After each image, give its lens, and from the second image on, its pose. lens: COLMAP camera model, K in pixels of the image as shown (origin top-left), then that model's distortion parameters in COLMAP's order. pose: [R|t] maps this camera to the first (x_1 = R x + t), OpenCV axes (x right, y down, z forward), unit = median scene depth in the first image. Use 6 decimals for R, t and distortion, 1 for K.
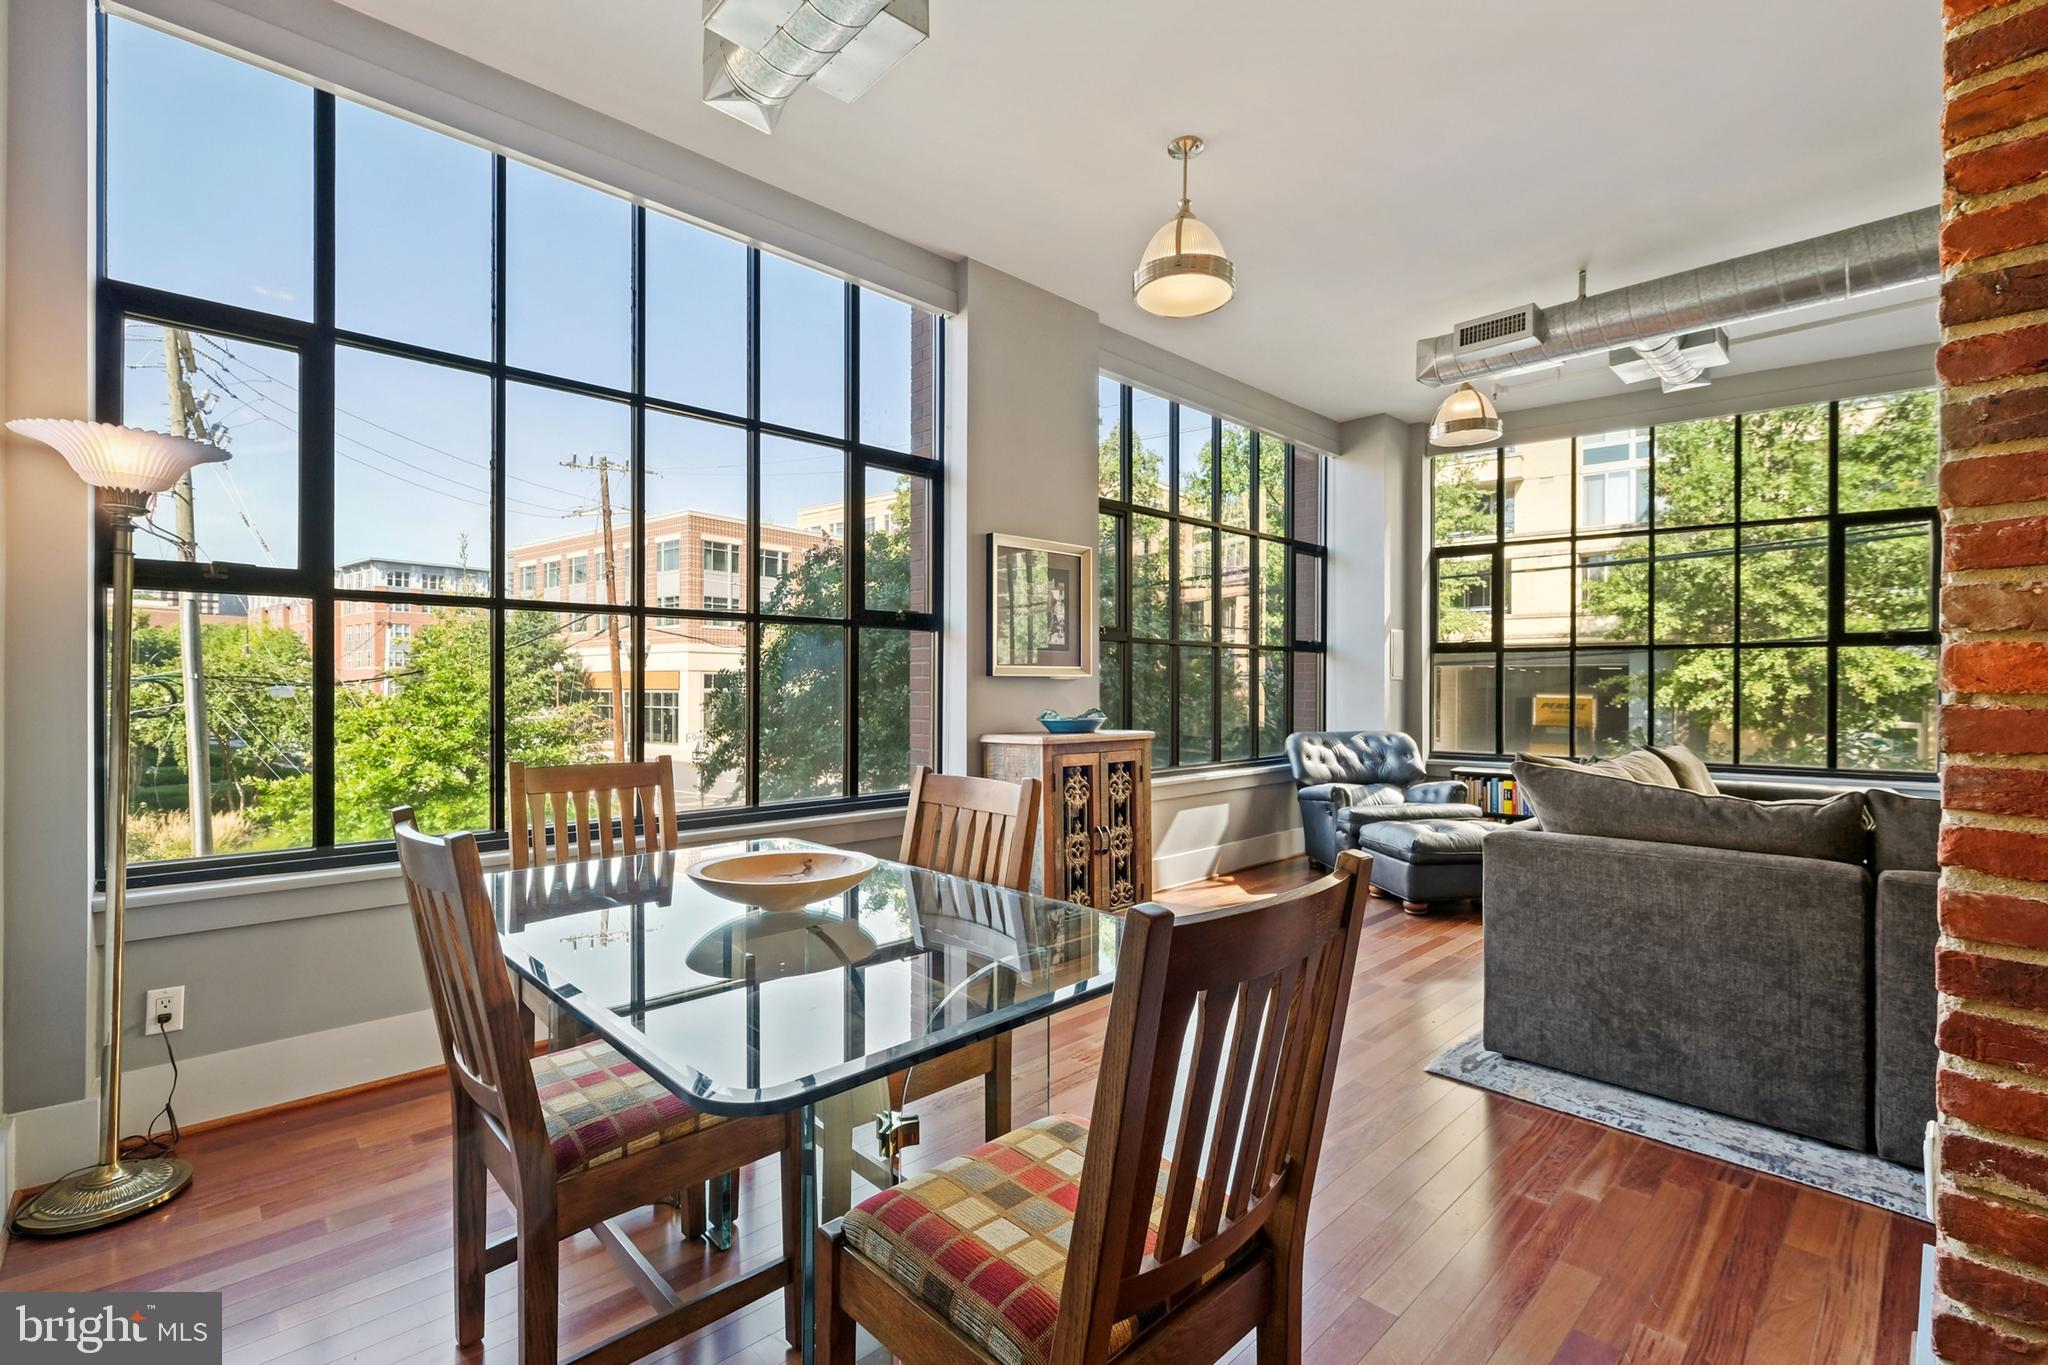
lens RADIAL K [[897.4, 0, 1029.8], [0, 897.4, 686.2], [0, 0, 1]] dist [-0.001671, -0.000281]
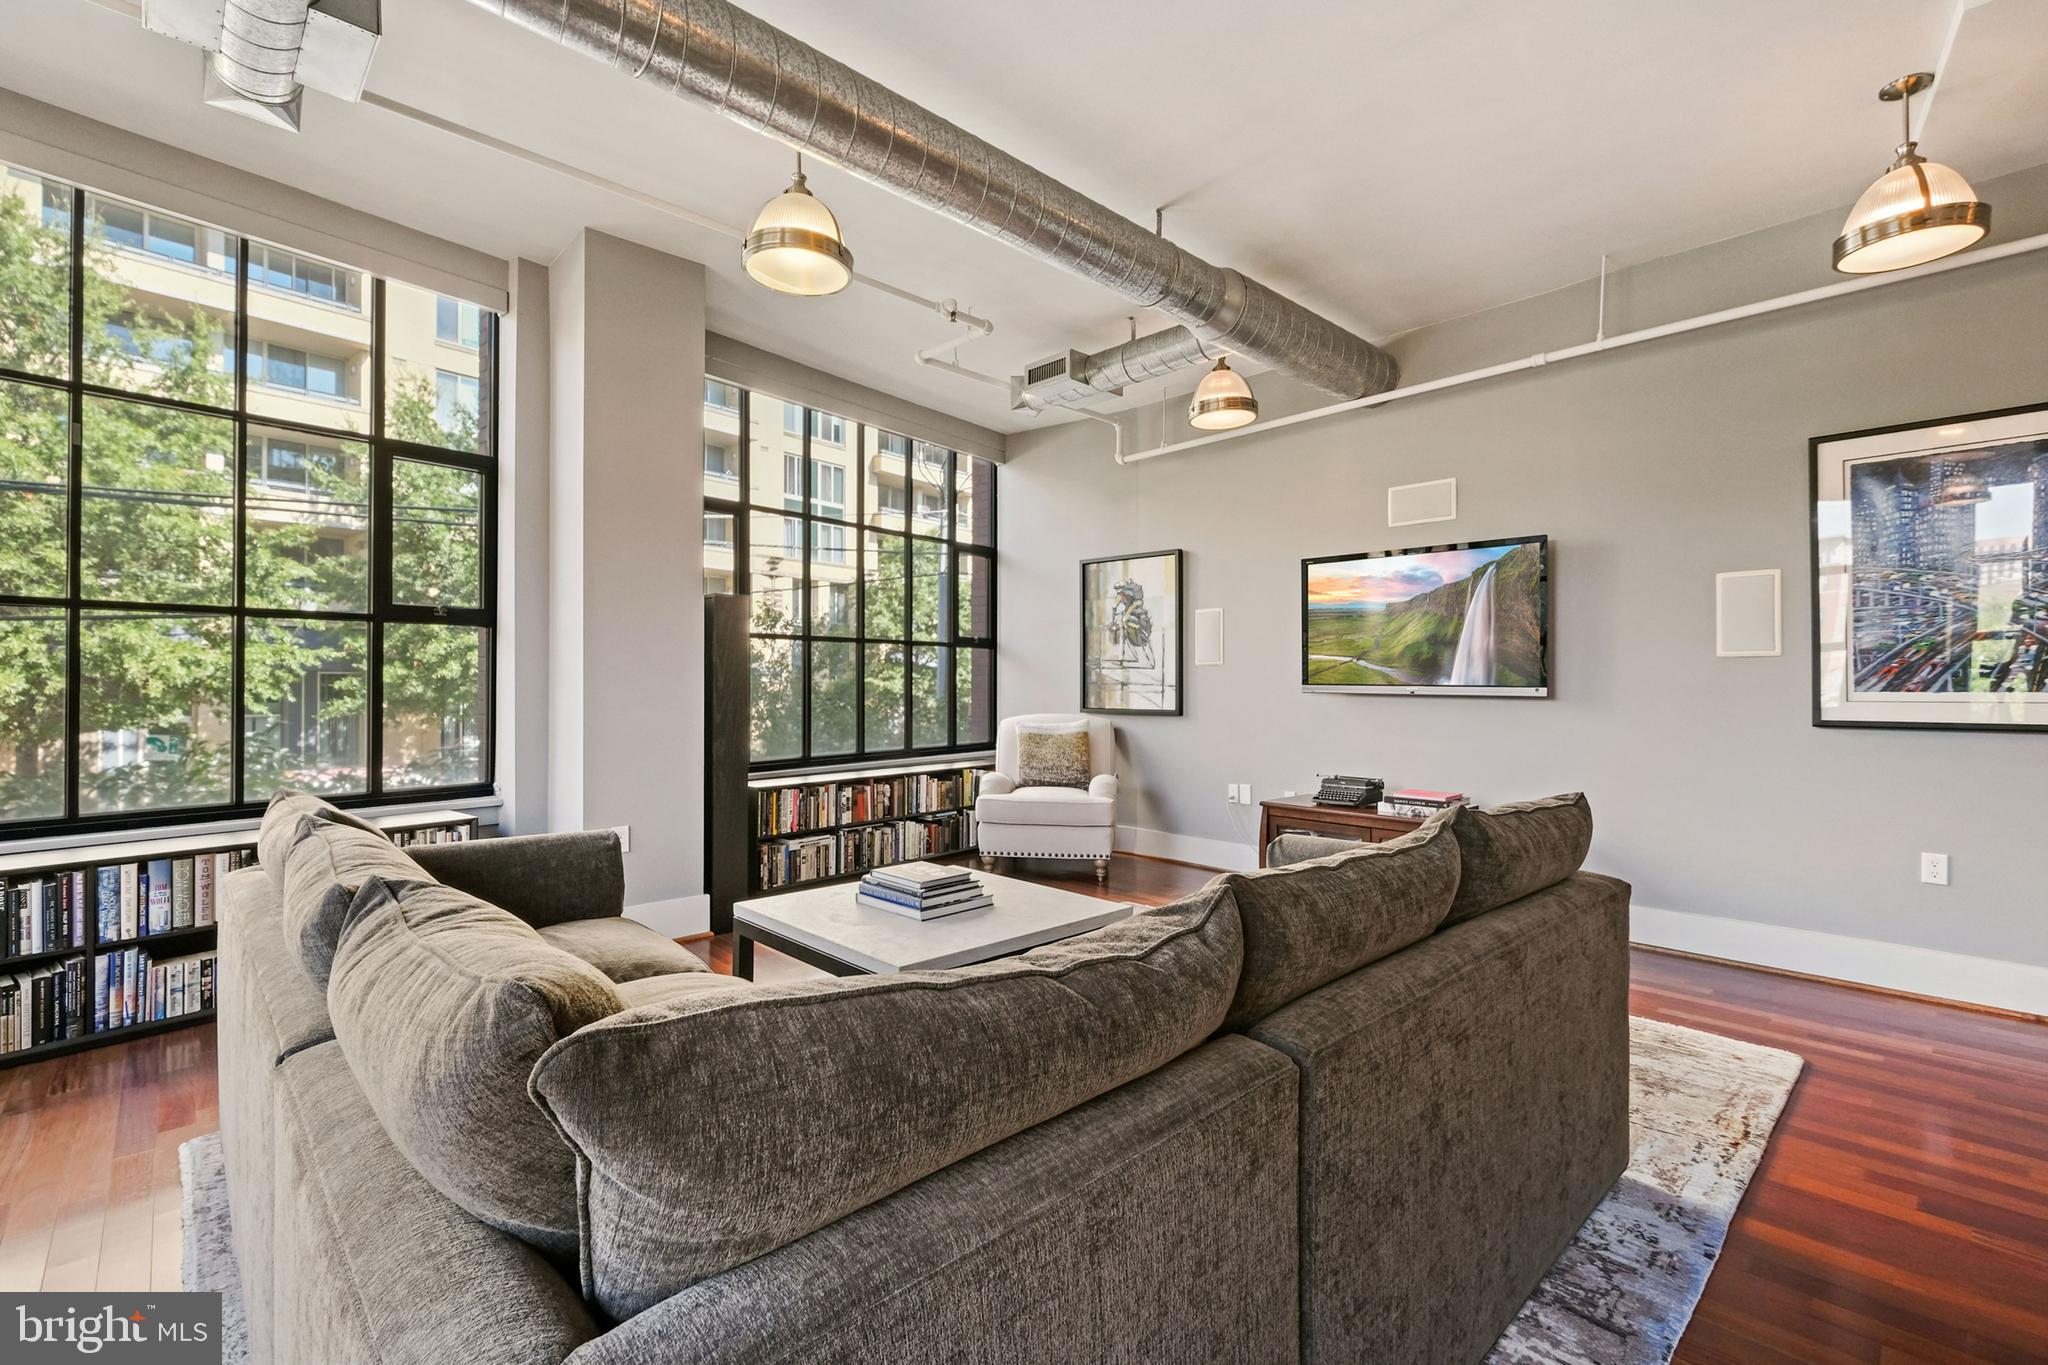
lens RADIAL K [[907.9, 0, 1033.8], [0, 907.9, 675.2], [0, 0, 1]] dist [-0.001657, -0.000269]
pose [[0.005319, 0.003377, 0.999980, 0.148766], [-0.000546, 0.999994, -0.003374, 0.000376], [-0.999986, -0.000528, 0.005321, 0.397867]]
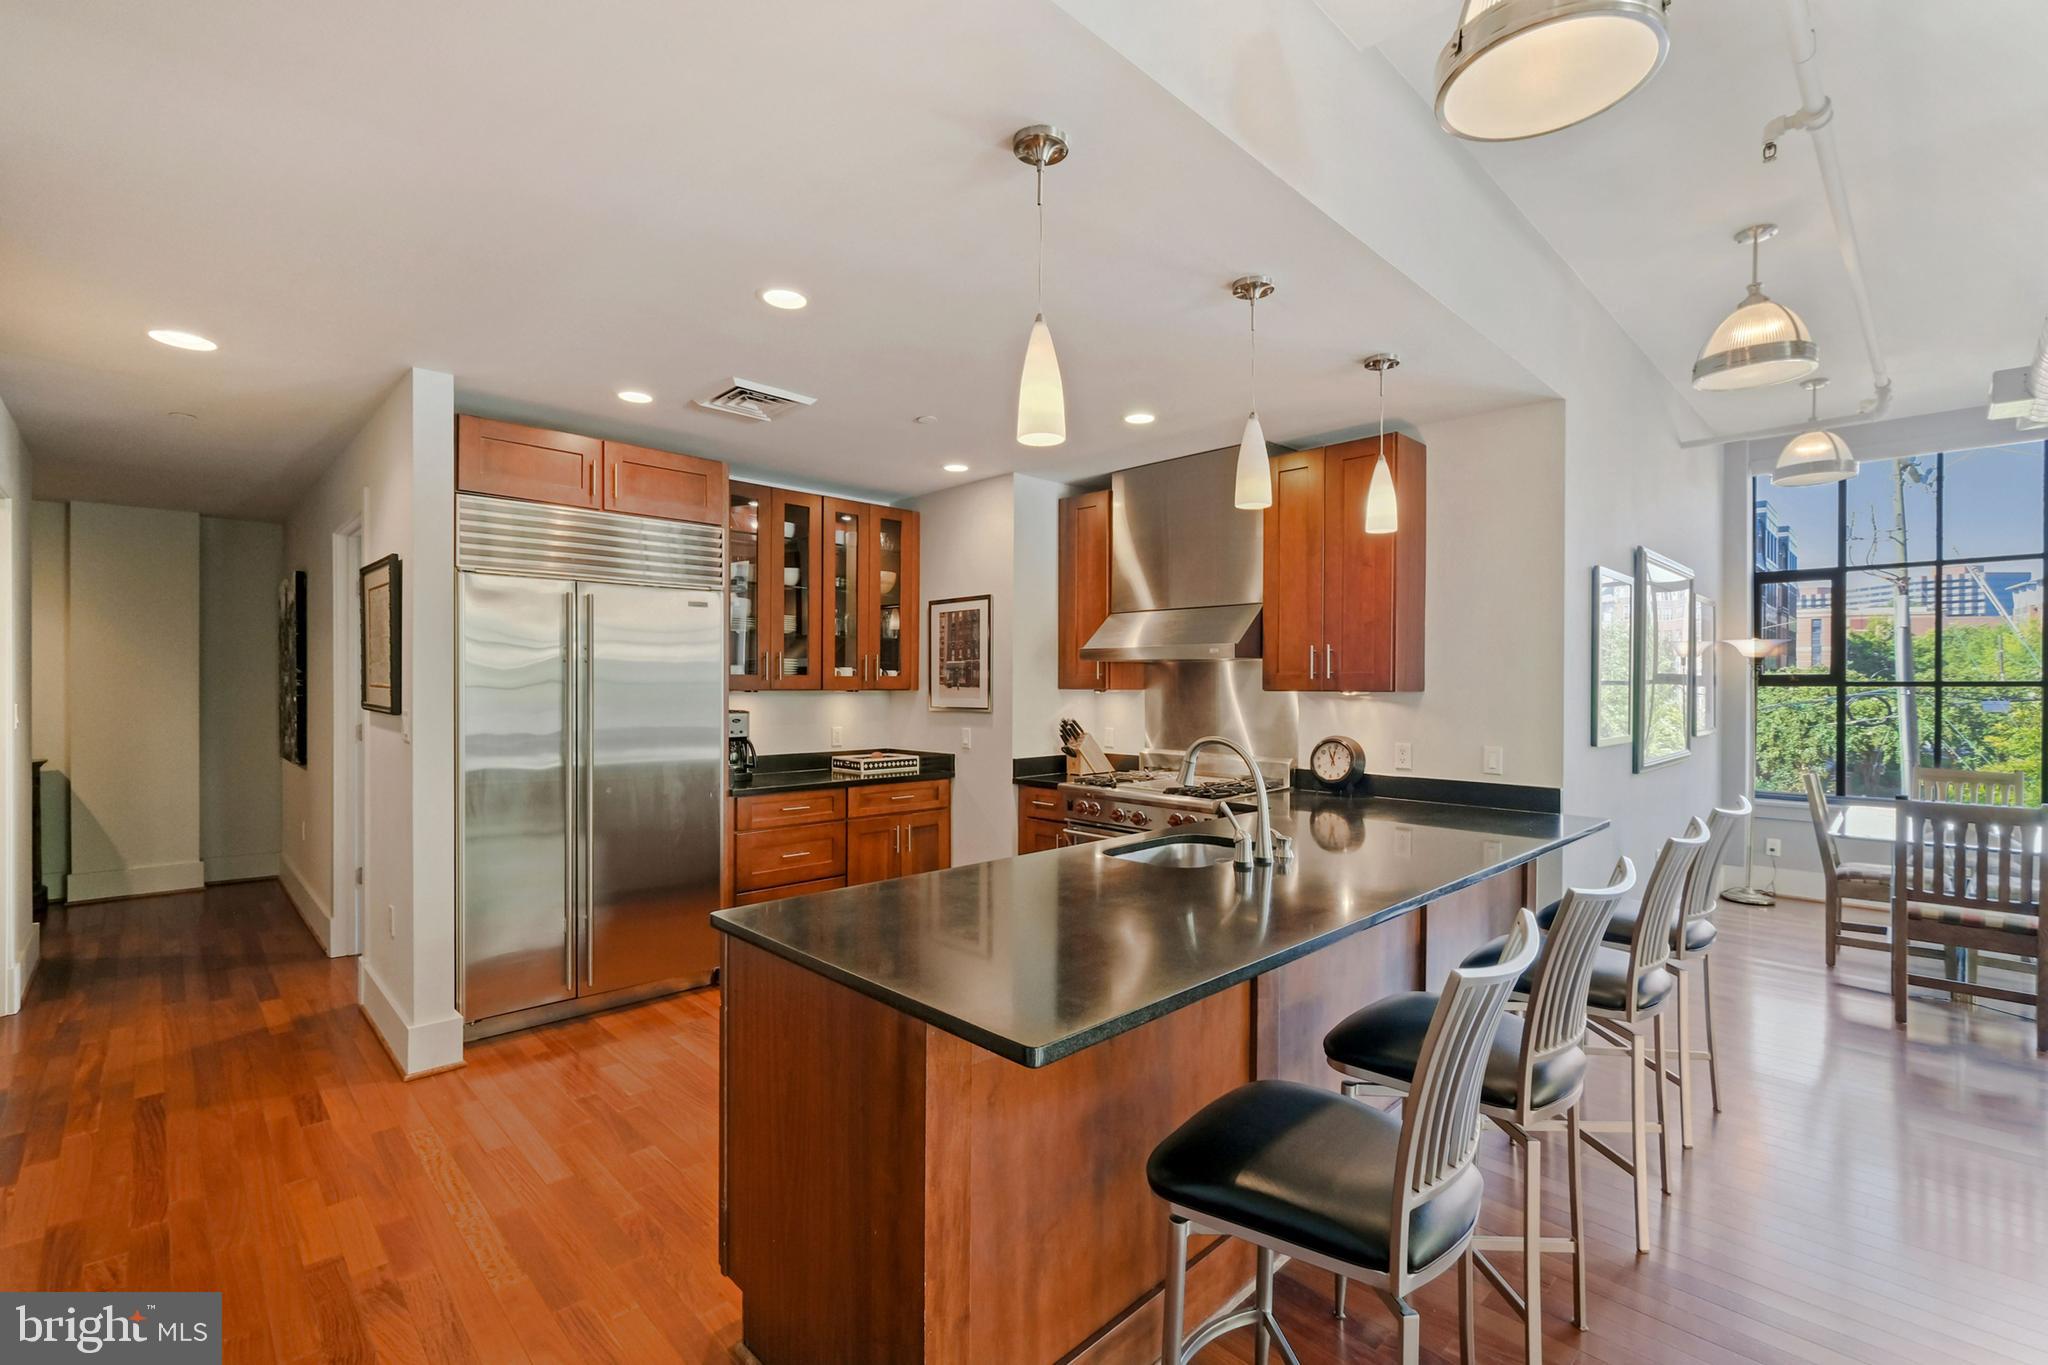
lens RADIAL K [[888.7, 0, 1029.0], [0, 888.7, 691.4], [0, 0, 1]] dist [-0.001581, -0.000208]
pose [[0.011876, 0.003674, -0.999923, 0.592511], [-0.003151, 0.999988, 0.003637, -0.035188], [0.999925, 0.003108, 0.011888, -0.446499]]
